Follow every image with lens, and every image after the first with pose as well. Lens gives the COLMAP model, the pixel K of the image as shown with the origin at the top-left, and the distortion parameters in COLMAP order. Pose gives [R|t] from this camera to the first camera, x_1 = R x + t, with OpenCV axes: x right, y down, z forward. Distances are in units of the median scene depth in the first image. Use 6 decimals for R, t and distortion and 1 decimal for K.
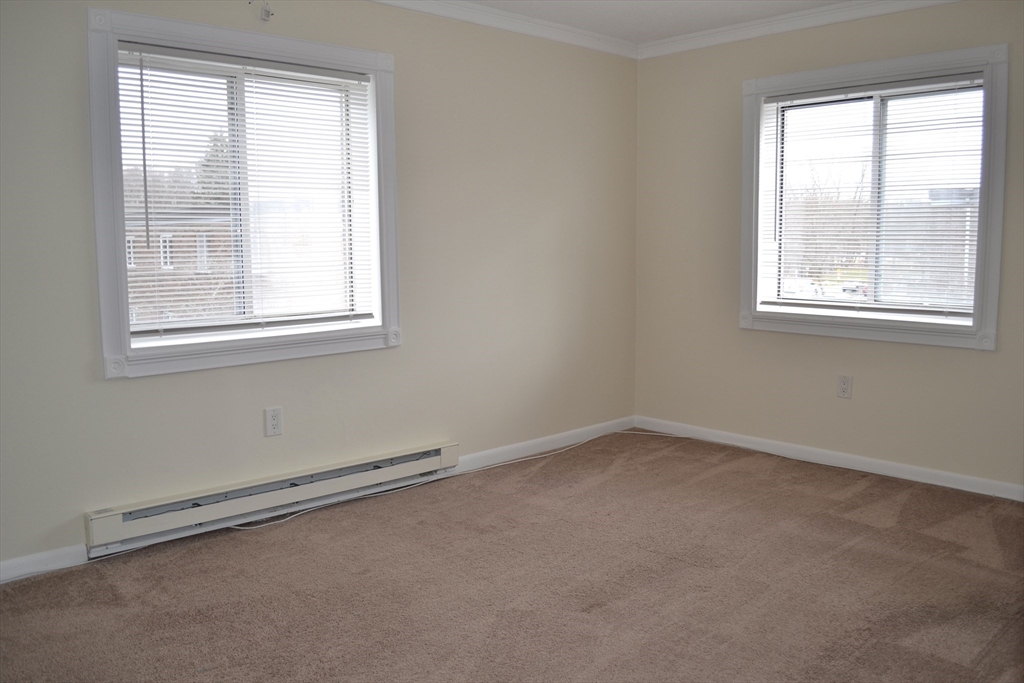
lens RADIAL K [[847.7, 0, 516.4], [0, 847.7, 328.7], [0, 0, 1]] dist [-0.078761, 0.002199]
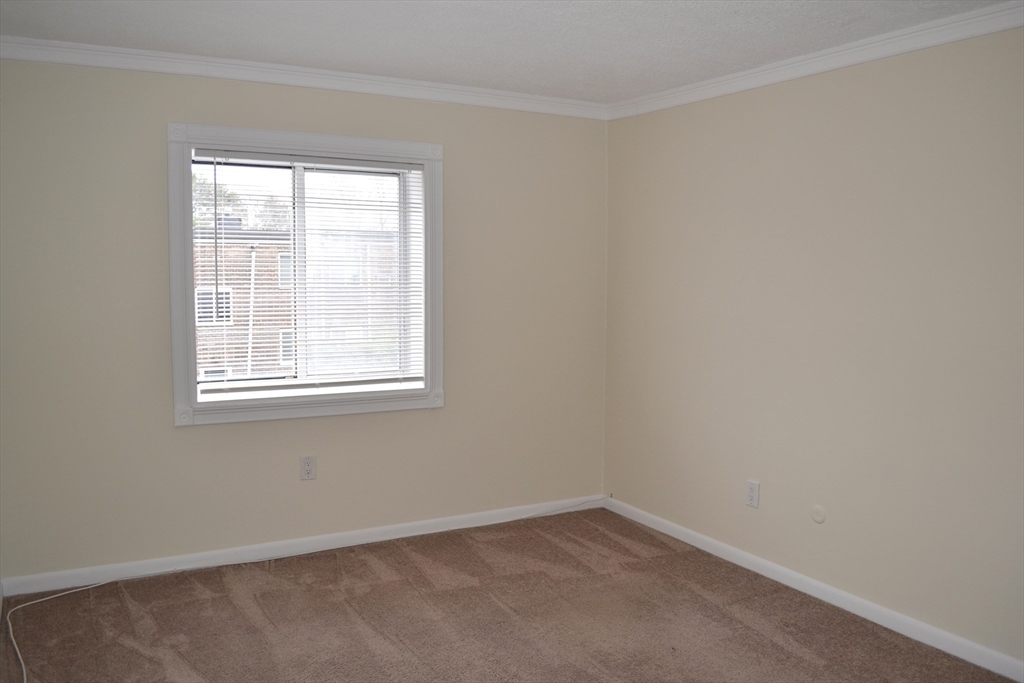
lens RADIAL K [[768.5, 0, 511.6], [0, 768.5, 356.6], [0, 0, 1]] dist [-0.061016, -0.001157]
pose [[0.276466, -0.069541, 0.958504, -0.255606], [0.107576, 0.993349, 0.041040, -0.046723], [-0.954984, 0.091766, 0.282108, 0.359666]]
